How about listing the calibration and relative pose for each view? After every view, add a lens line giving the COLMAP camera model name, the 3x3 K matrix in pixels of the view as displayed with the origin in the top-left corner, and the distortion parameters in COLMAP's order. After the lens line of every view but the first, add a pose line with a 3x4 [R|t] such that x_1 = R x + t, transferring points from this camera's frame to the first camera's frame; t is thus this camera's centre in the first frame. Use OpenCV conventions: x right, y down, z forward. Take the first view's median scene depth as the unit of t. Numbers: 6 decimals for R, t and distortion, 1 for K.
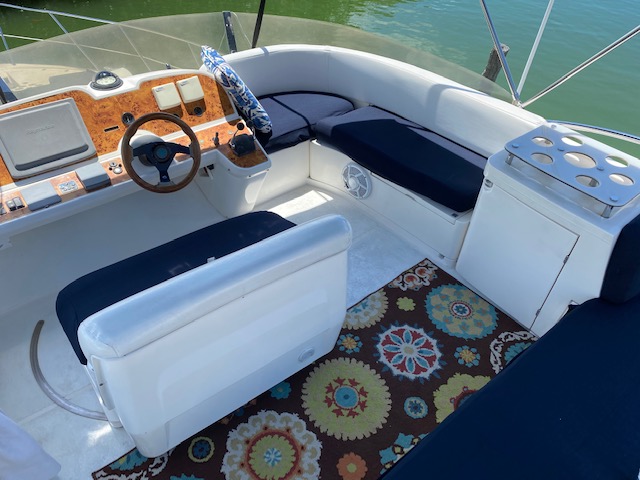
lens RADIAL K [[515.9, 0, 320.0], [0, 515.9, 240.0], [0, 0, 1]] dist [0.119504, -0.247666]
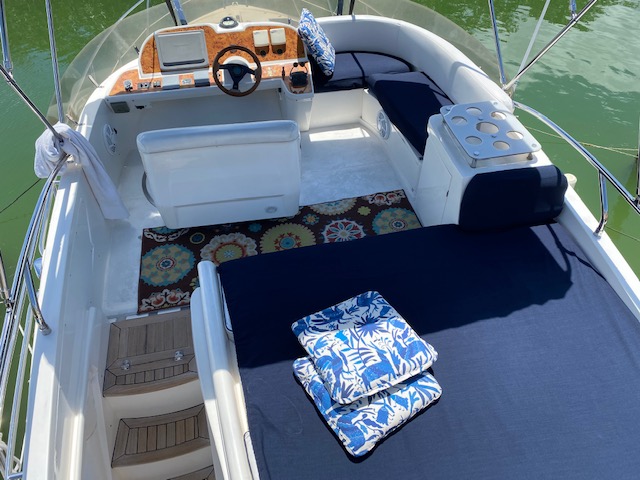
lens RADIAL K [[515.9, 0, 320.0], [0, 515.9, 240.0], [0, 0, 1]] dist [0.119504, -0.247666]
pose [[0.874780, 0.292638, -0.386164, 0.619790], [-0.270402, 0.956202, 0.112074, 0.074083], [0.402047, 0.006379, 0.915597, -0.336207]]
